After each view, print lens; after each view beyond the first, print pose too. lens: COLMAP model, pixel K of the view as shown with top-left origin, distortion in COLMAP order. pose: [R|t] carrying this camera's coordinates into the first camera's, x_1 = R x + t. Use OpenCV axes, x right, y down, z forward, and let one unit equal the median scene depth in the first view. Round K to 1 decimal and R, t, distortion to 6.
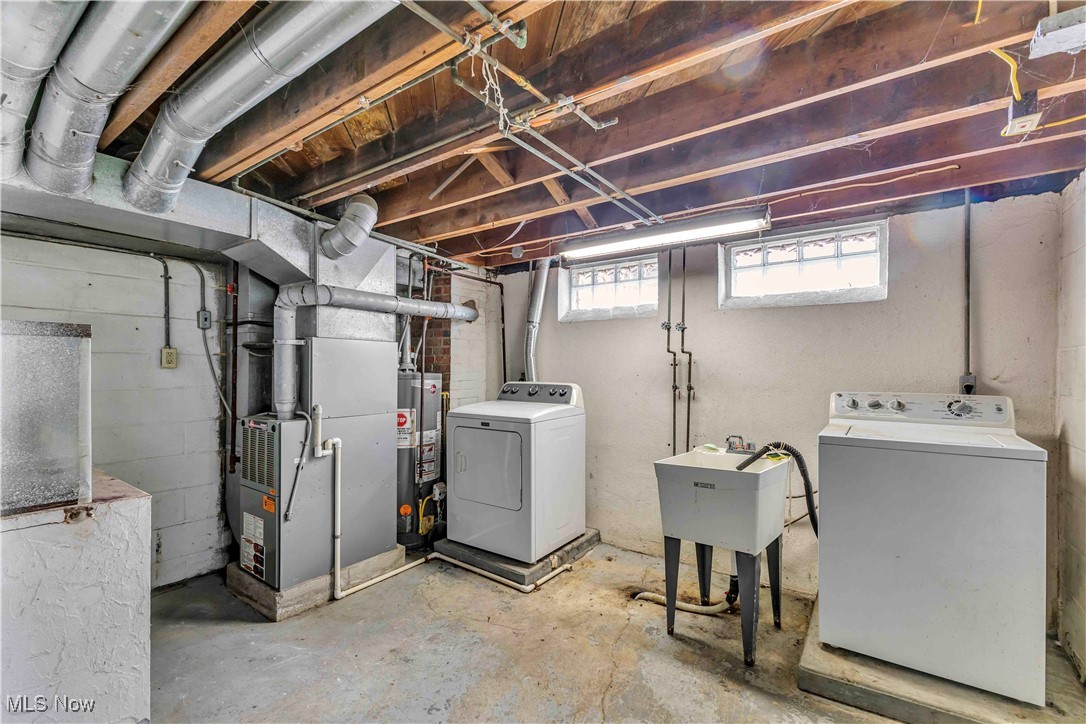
lens RADIAL K [[468.8, 0, 545.1], [0, 468.8, 369.8], [0, 0, 1]] dist [0.010165, -0.003445]
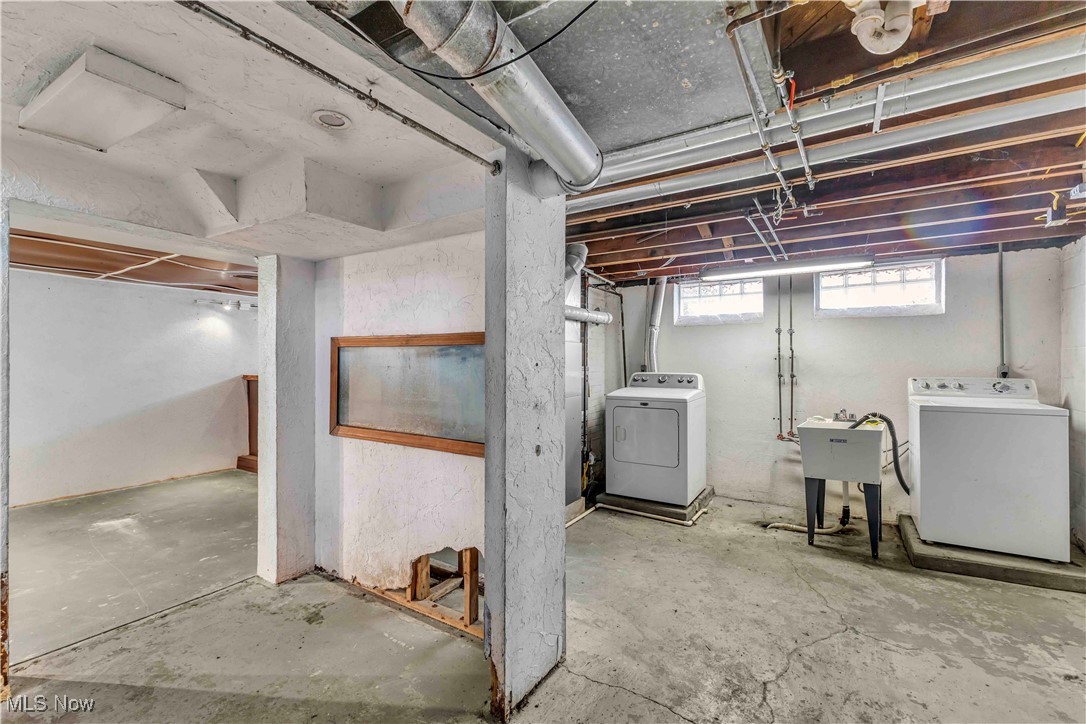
lens RADIAL K [[468.8, 0, 541.1], [0, 468.8, 357.1], [0, 0, 1]] dist [0.010165, -0.003445]
pose [[0.998249, -0.003005, 0.059079, -0.553774], [0.003686, 0.999928, -0.011425, -0.003152], [-0.059041, 0.011623, 0.998188, -0.348209]]
